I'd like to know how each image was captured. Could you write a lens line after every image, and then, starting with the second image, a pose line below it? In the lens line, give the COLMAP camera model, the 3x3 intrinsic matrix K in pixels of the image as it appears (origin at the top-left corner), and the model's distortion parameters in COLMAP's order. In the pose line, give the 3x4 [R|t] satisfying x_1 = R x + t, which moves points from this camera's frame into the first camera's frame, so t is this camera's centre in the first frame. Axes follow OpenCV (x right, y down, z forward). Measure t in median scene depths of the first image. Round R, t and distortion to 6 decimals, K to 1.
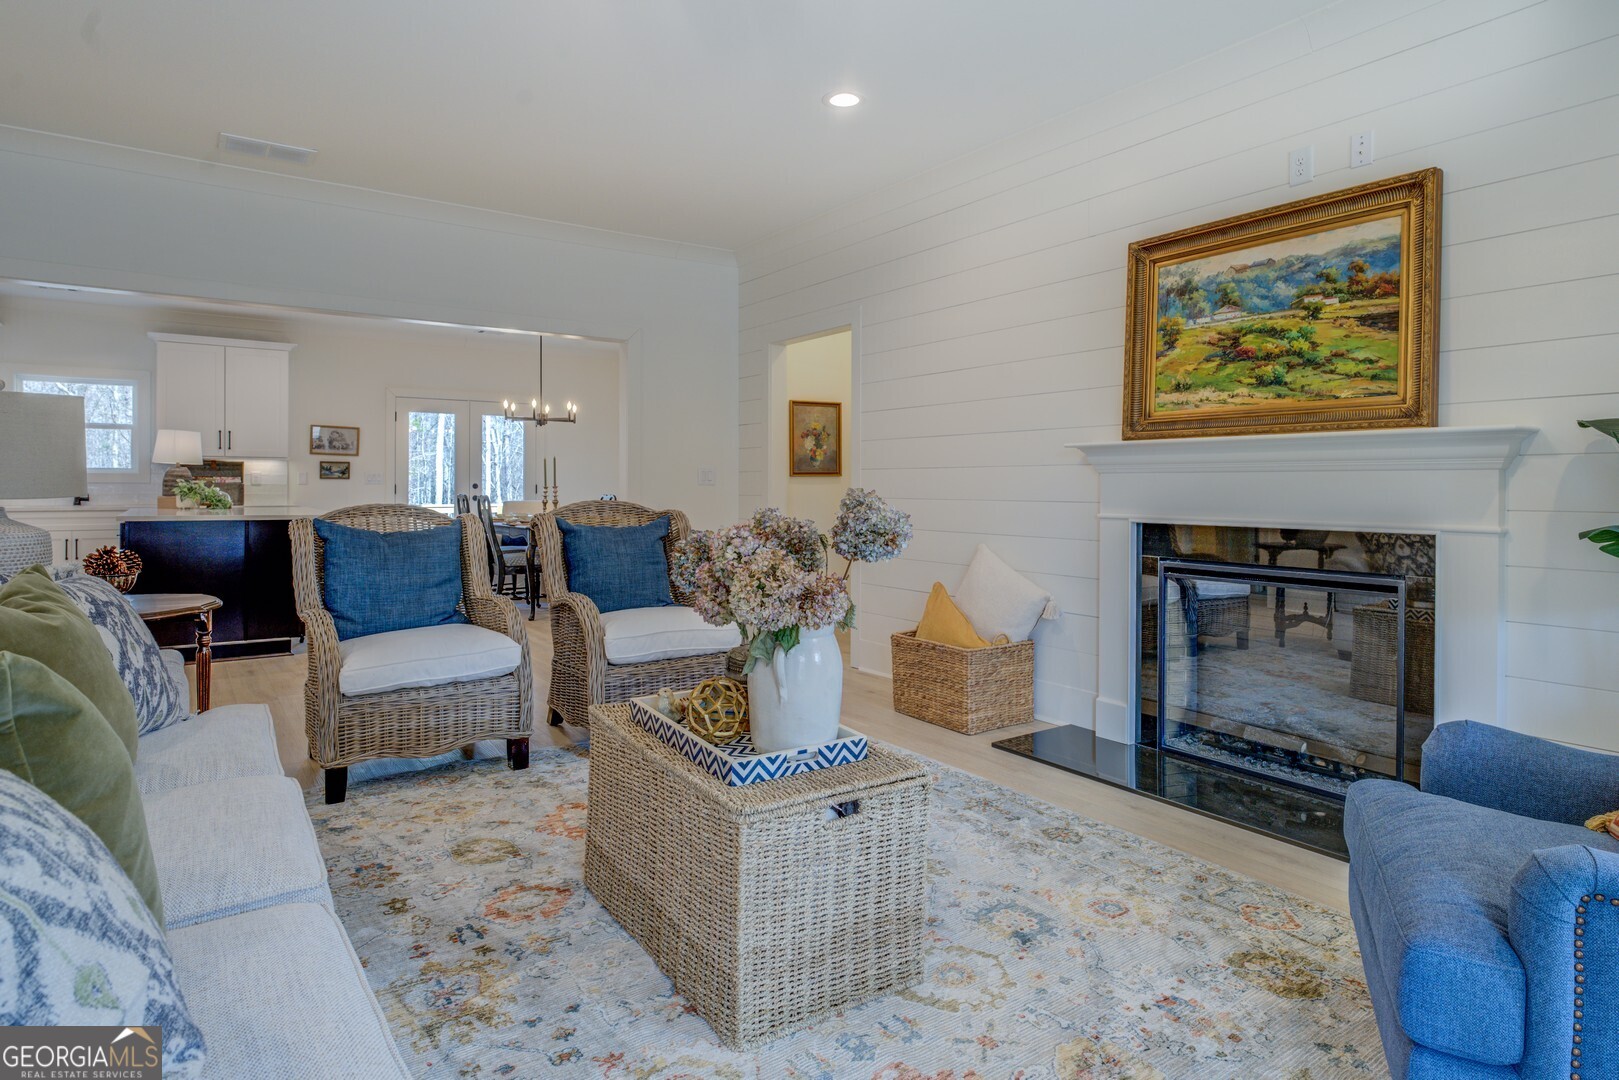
lens RADIAL K [[910.5, 0, 811.6], [0, 910.5, 482.0], [0, 0, 1]] dist [0.000421, -0.000272]
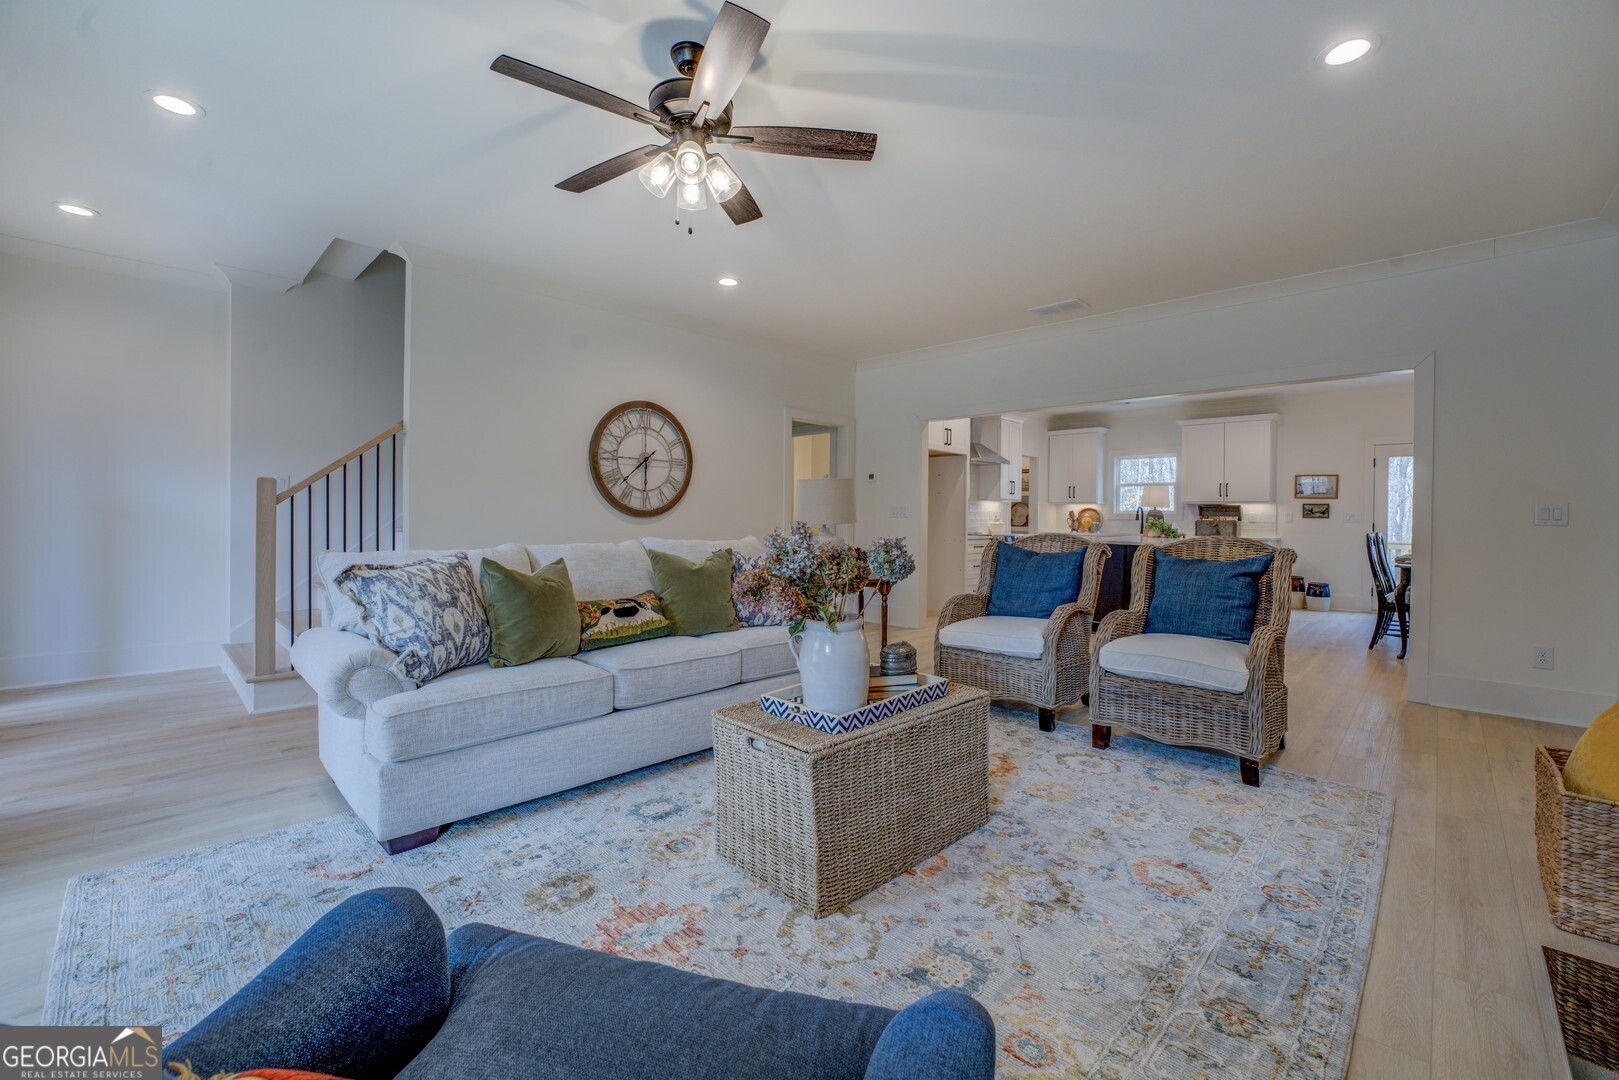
lens RADIAL K [[664.0, 0, 813.7], [0, 664.0, 517.1], [0, 0, 1]] dist [-0.029133, 0.000008]
pose [[0.192688, 0.001659, -0.981259, 0.581701], [-0.007113, 0.999975, 0.000294, -0.000418], [0.981234, 0.006923, 0.192695, 0.476934]]
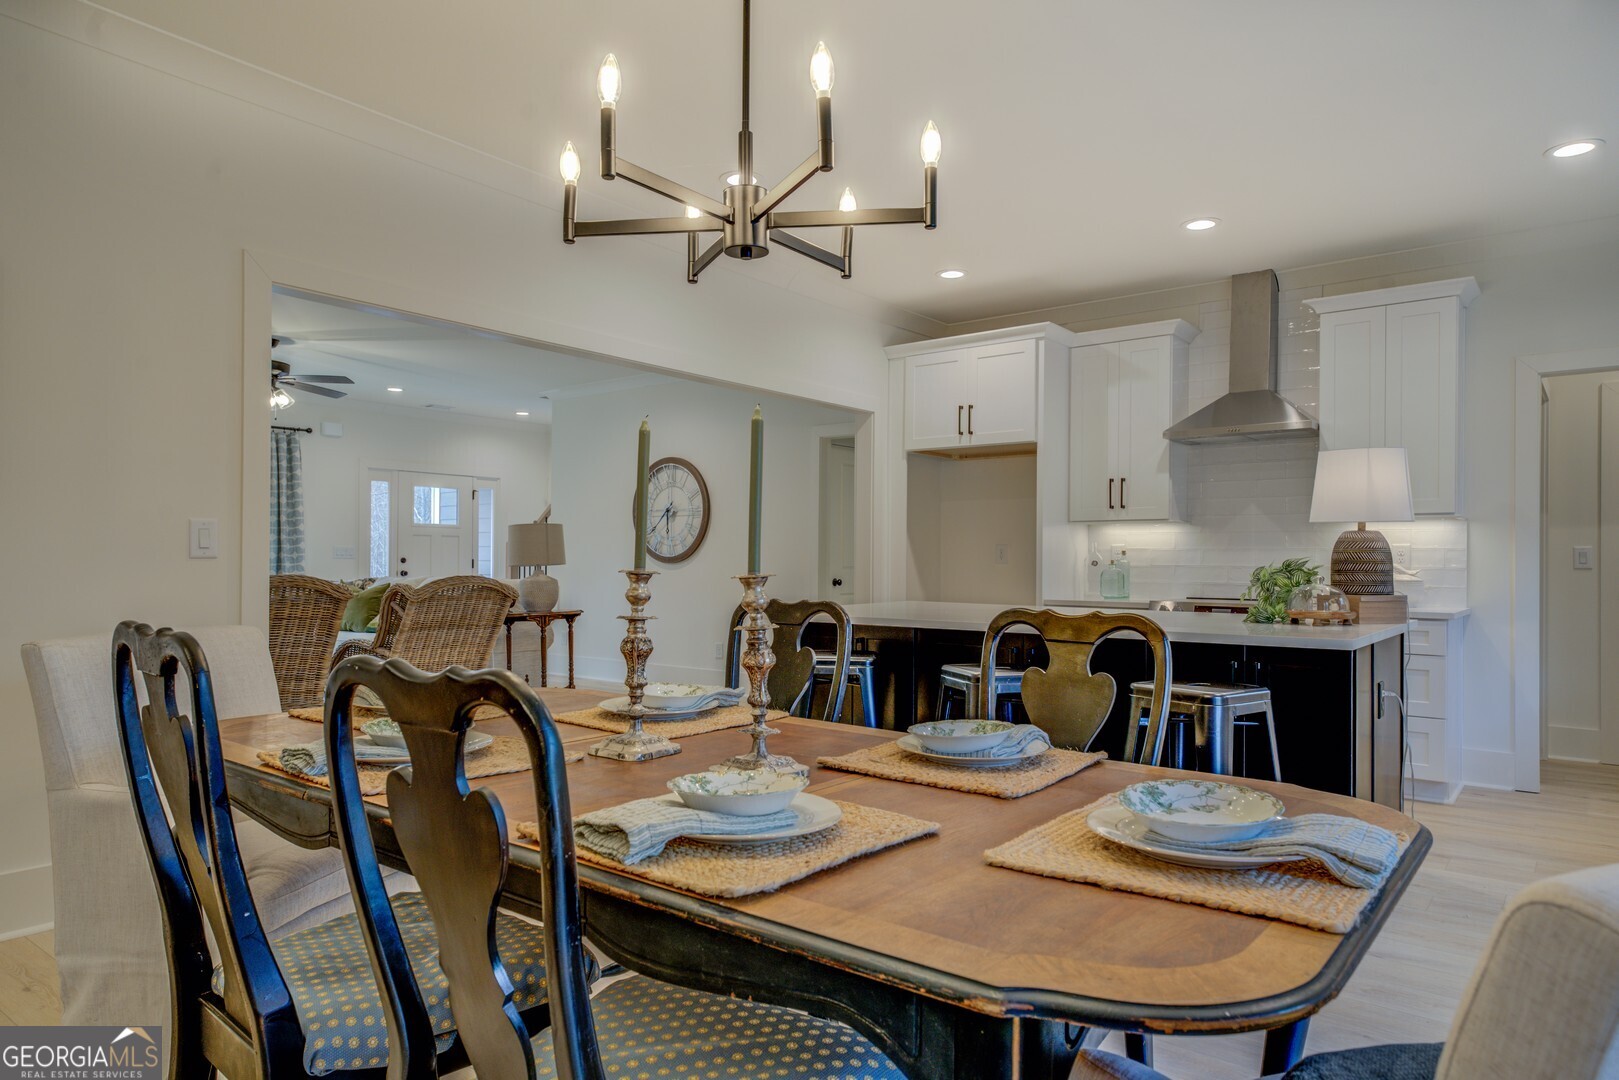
lens RADIAL K [[997.7, 0, 802.4], [0, 997.7, 559.5], [0, 0, 1]] dist [0.020249, -0.001378]
pose [[-0.958882, -0.009336, -0.283651, -0.613166], [-0.007979, 0.999951, -0.005940, 0.007389], [0.283692, -0.003433, -0.958909, 2.953901]]
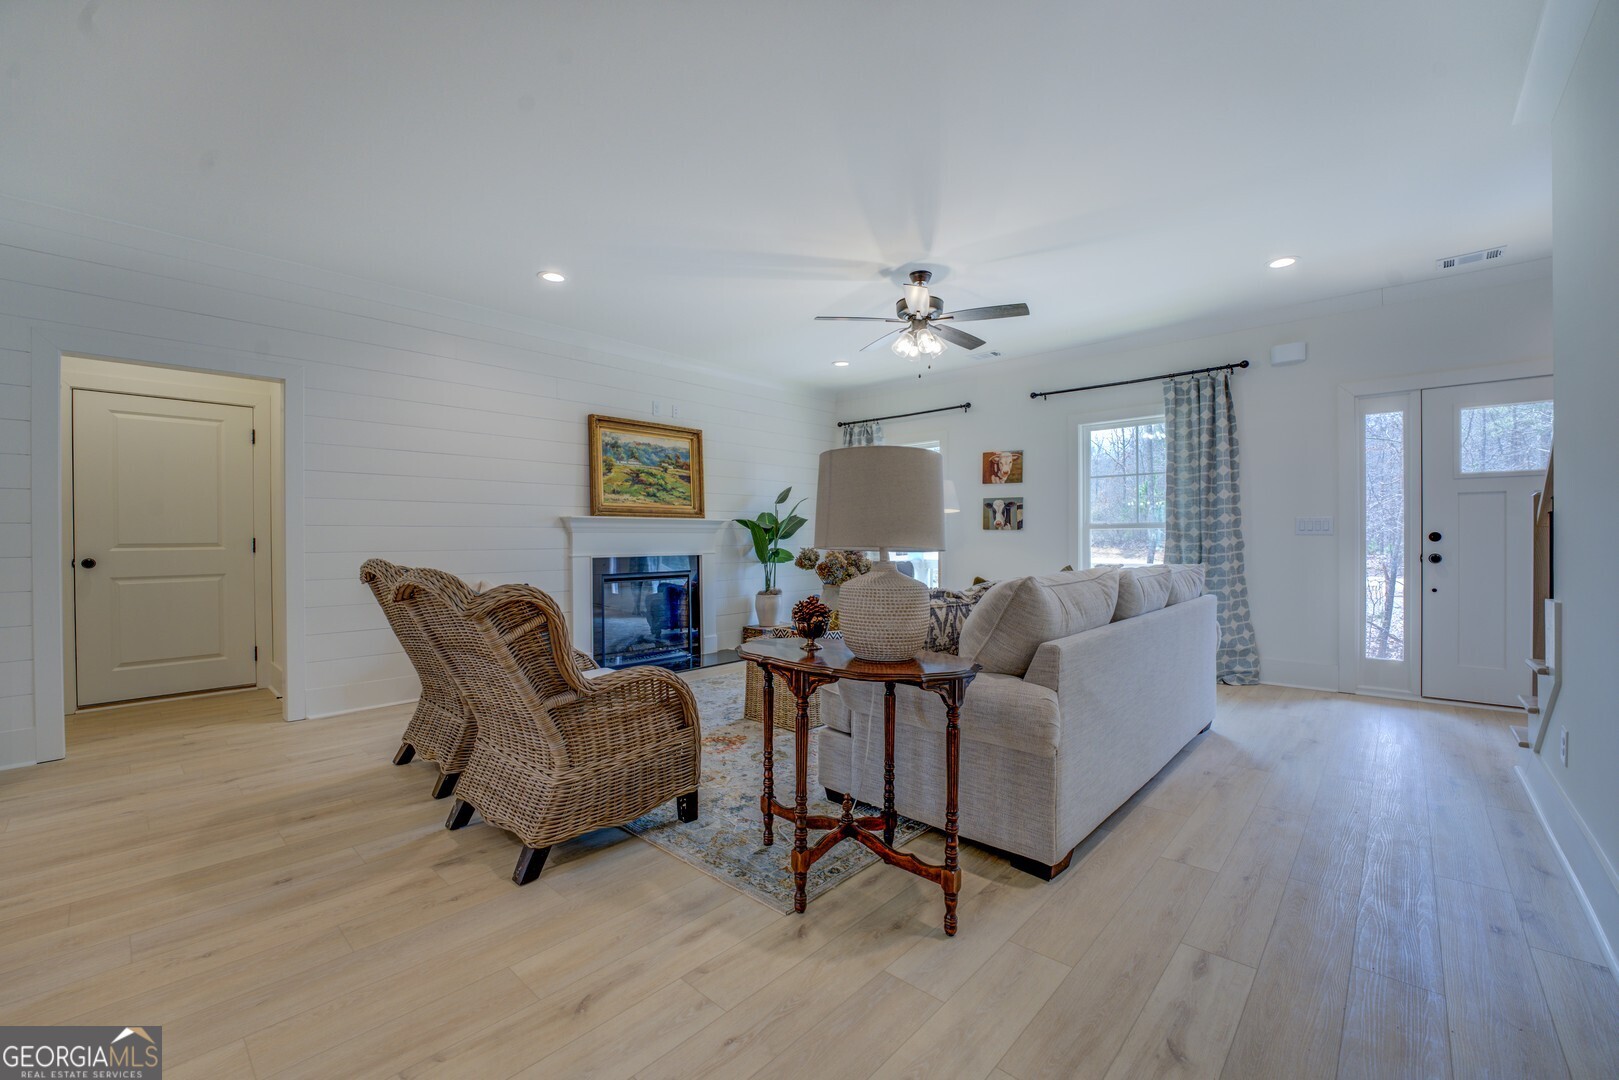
lens RADIAL K [[661.2, 0, 809.5], [0, 661.2, 540.0], [0, 0, 1]] dist [-0.027951, 0.000171]
pose [[-0.217317, -0.004451, 0.976091, -1.249236], [0.001183, 0.999988, 0.004823, 0.000084], [-0.976100, 0.002203, -0.217309, 0.948539]]
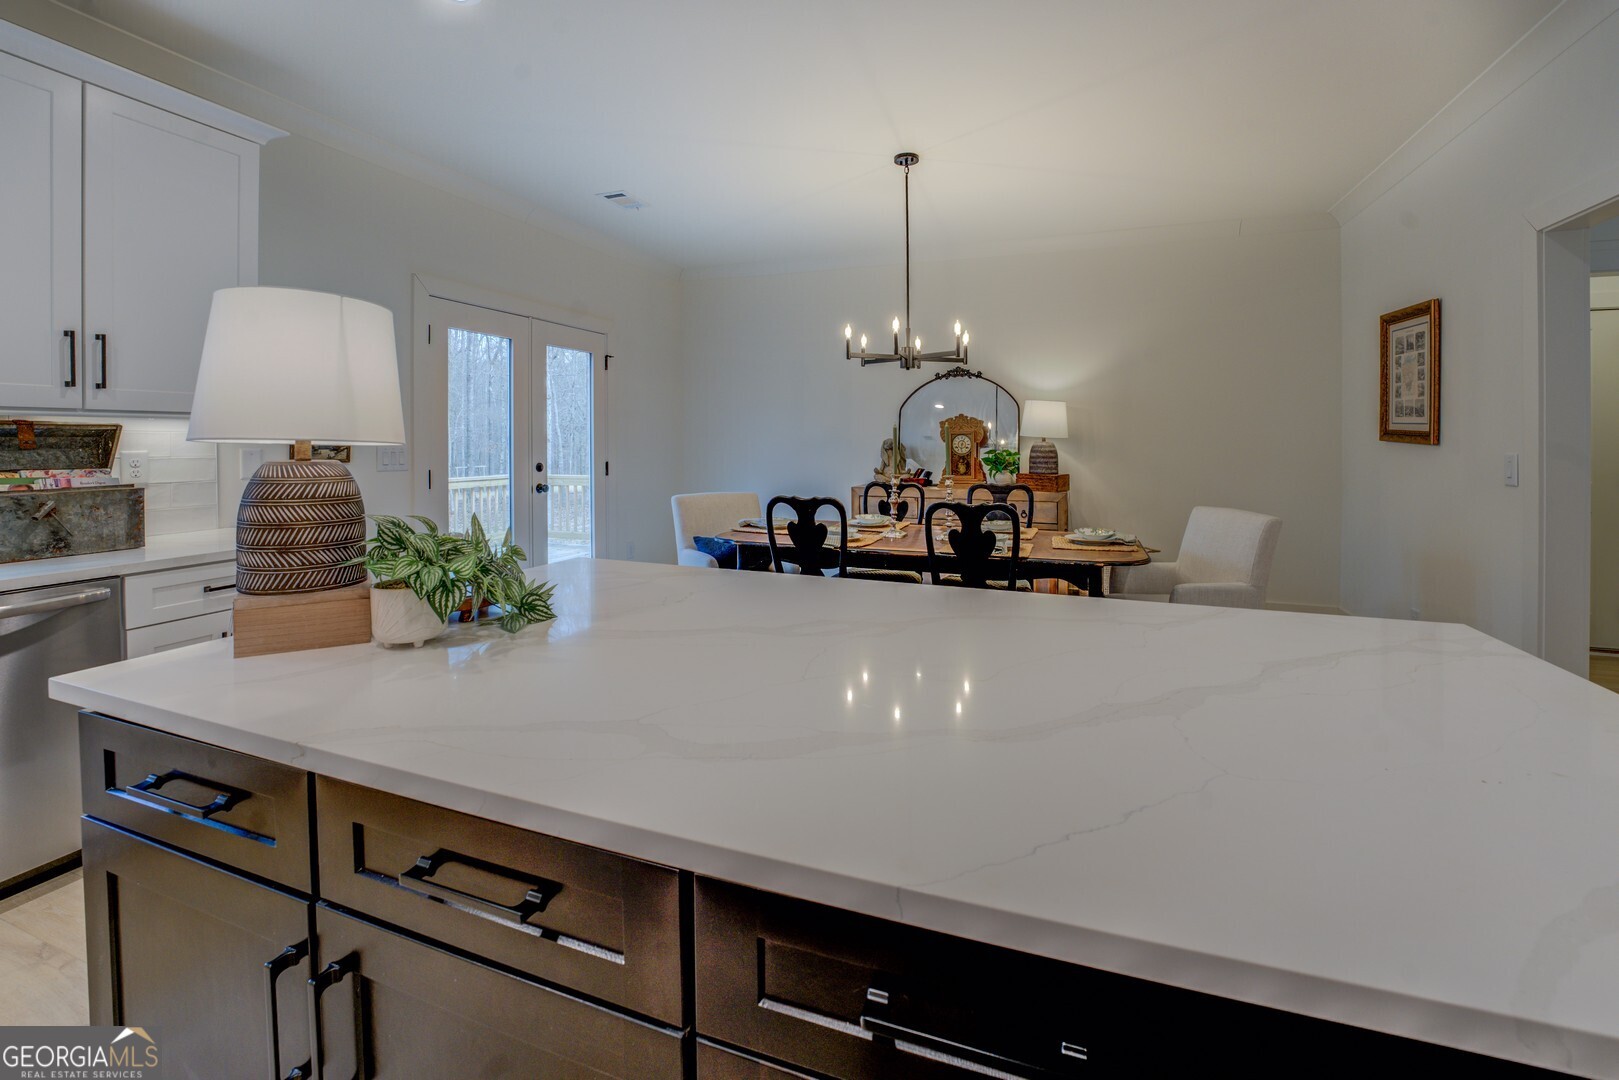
lens RADIAL K [[693.6, 0, 809.8], [0, 693.6, 460.3], [0, 0, 1]] dist [-0.034291, 0.004969]
pose [[0.826805, -0.016783, 0.562238, -1.449504], [-0.002517, 0.999434, 0.033535, -0.047141], [-0.562483, -0.029142, 0.826295, 1.665315]]
